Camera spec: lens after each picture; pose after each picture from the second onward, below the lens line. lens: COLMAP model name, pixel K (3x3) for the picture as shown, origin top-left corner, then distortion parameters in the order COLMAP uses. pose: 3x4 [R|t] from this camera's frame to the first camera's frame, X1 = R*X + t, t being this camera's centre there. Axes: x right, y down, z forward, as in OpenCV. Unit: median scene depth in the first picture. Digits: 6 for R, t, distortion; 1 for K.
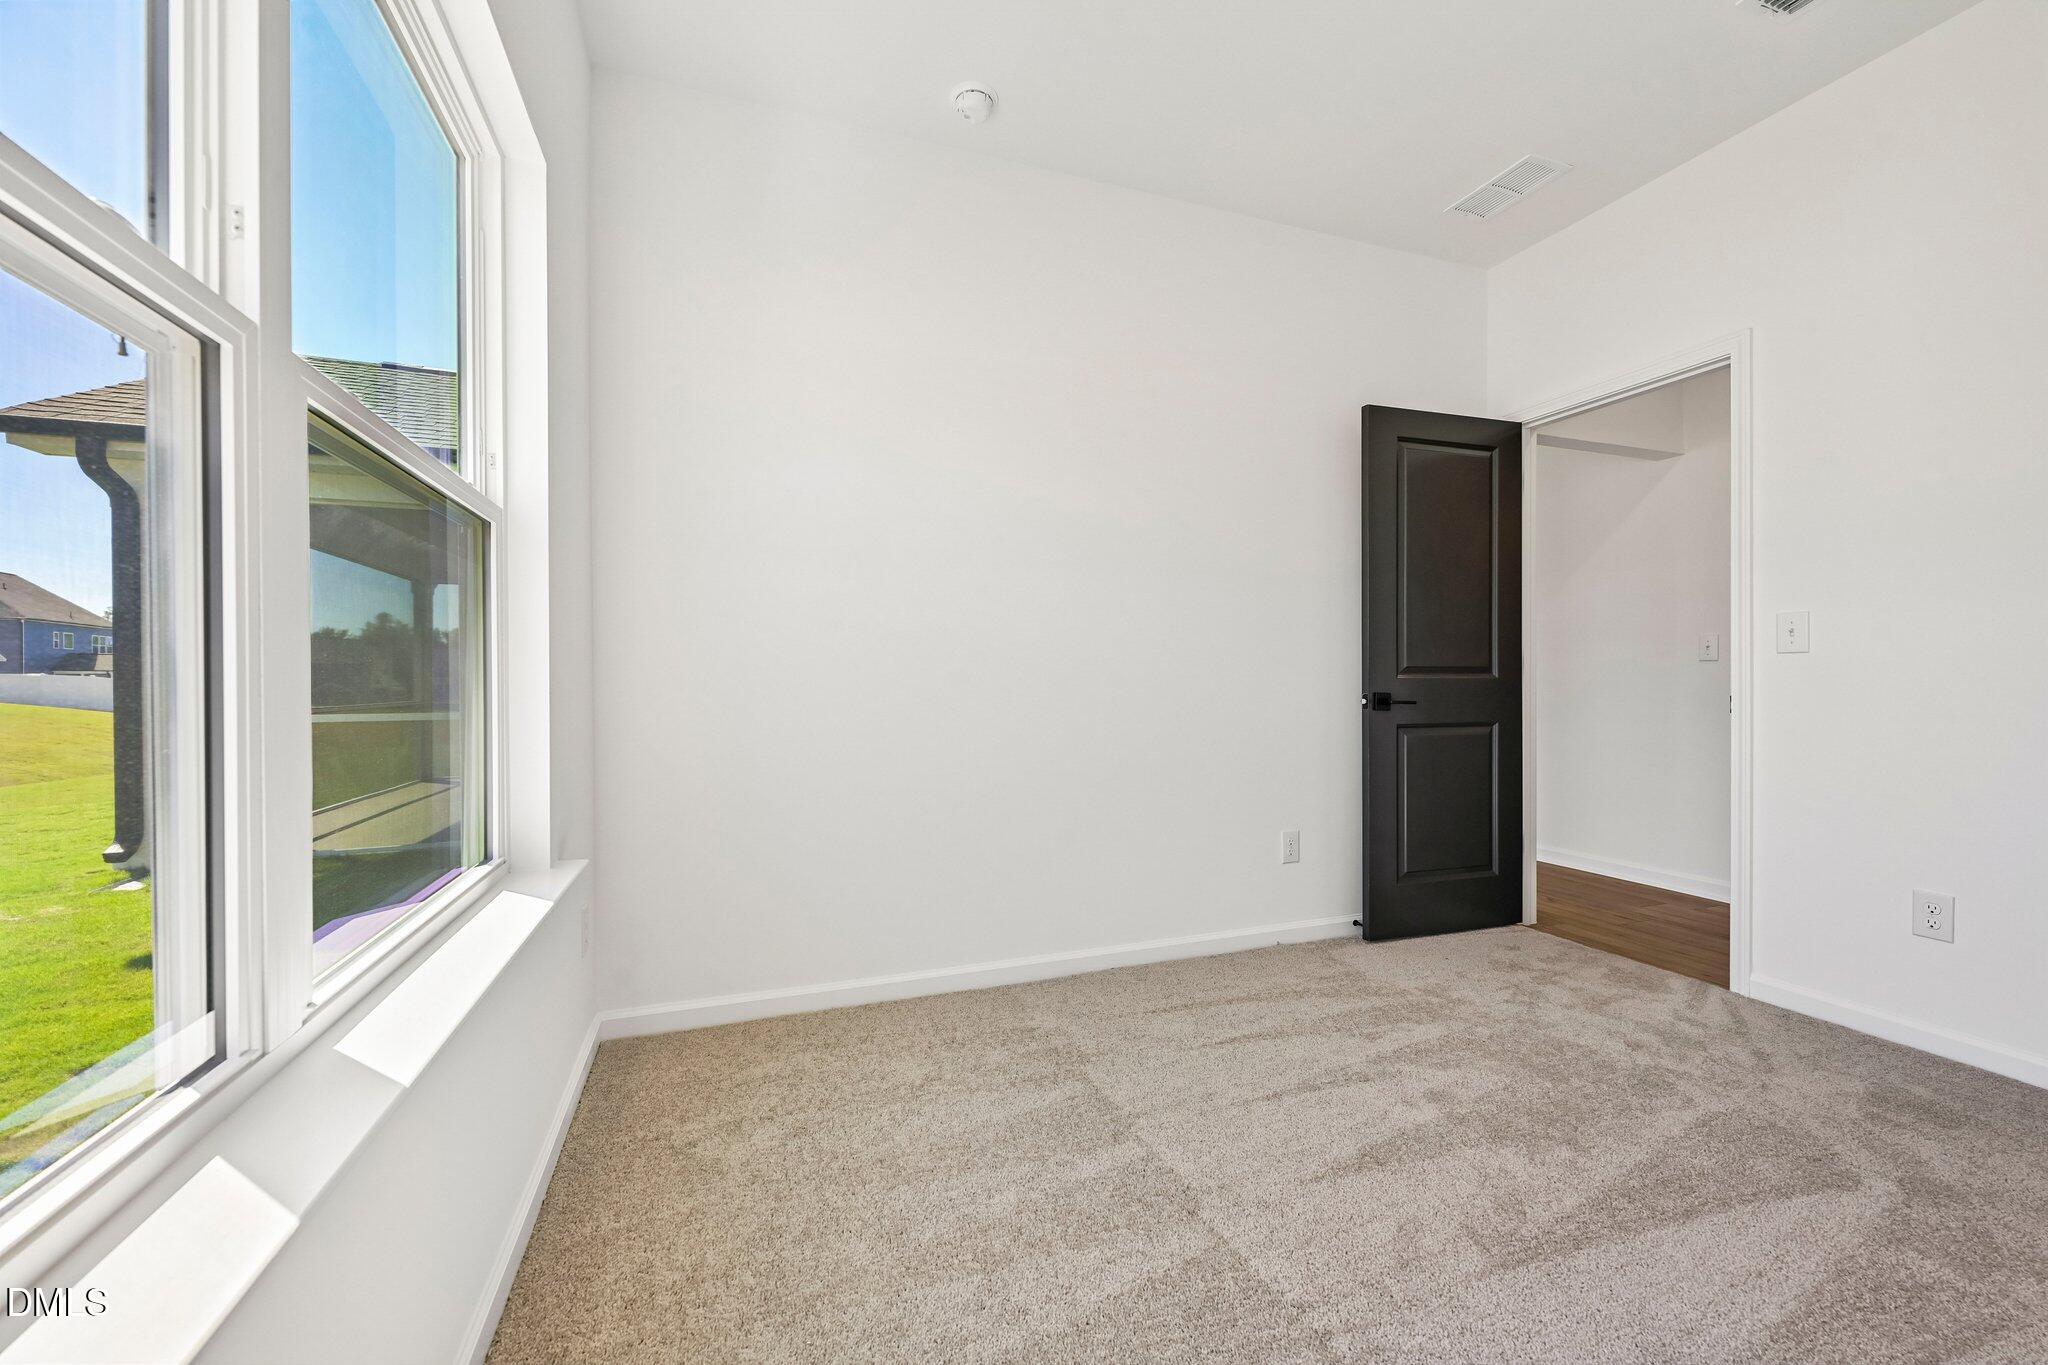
lens RADIAL K [[813.0, 0, 1030.9], [0, 813.0, 685.1], [0, 0, 1]] dist [0.001104, -0.000662]
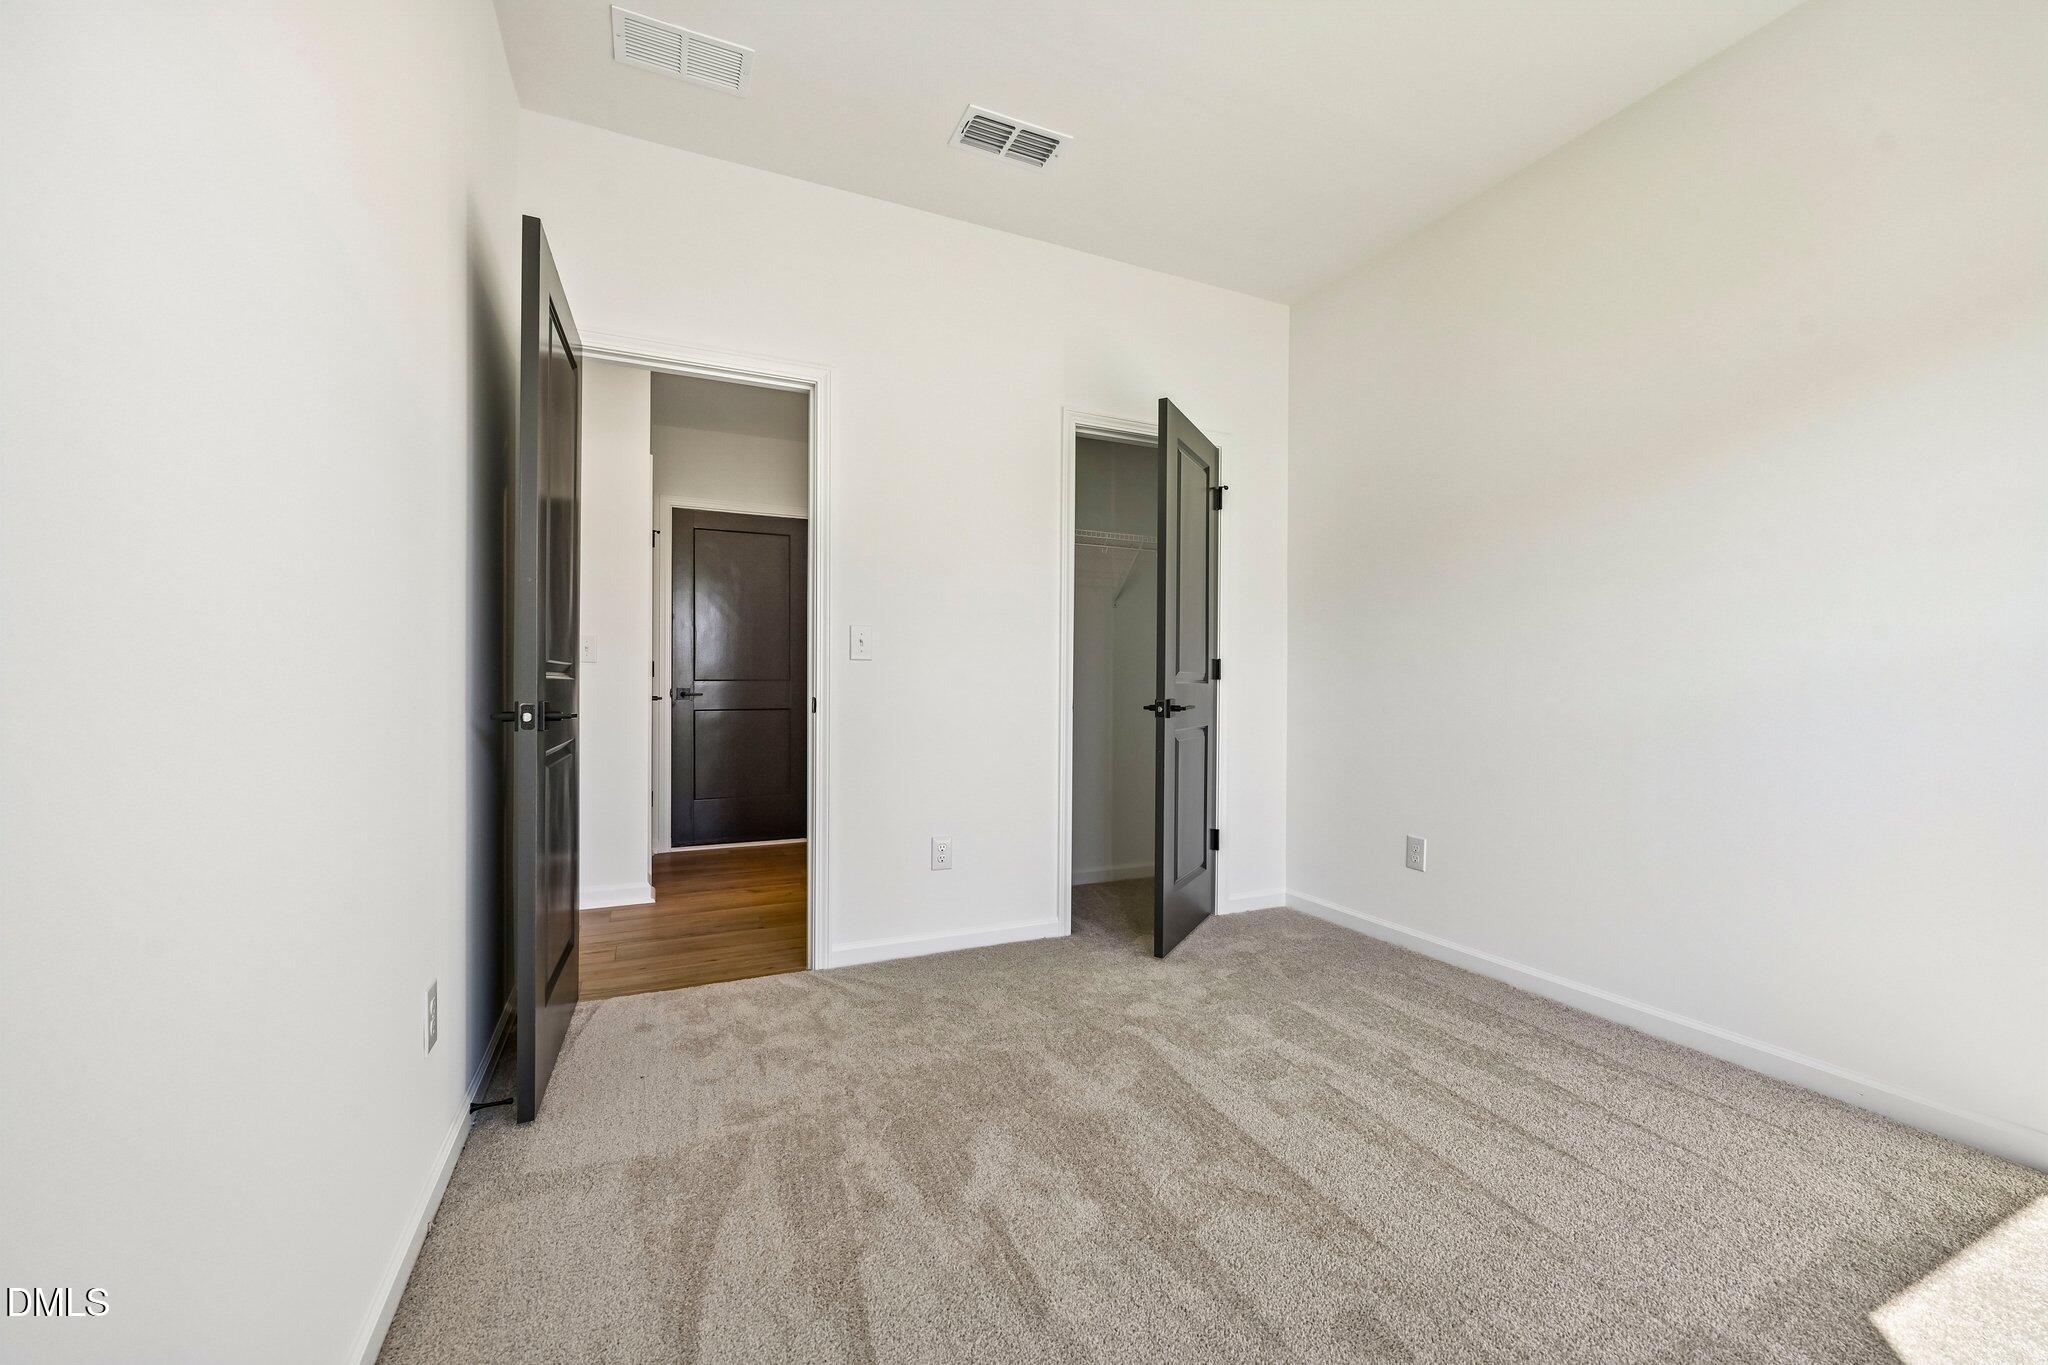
lens RADIAL K [[813.0, 0, 1013.9], [0, 813.0, 676.5], [0, 0, 1]] dist [0.001104, -0.000662]
pose [[-0.063955, 0.012037, 0.997880, -0.249731], [0.004130, 0.999922, -0.011797, -0.000693], [-0.997944, 0.003366, -0.064000, 0.835297]]
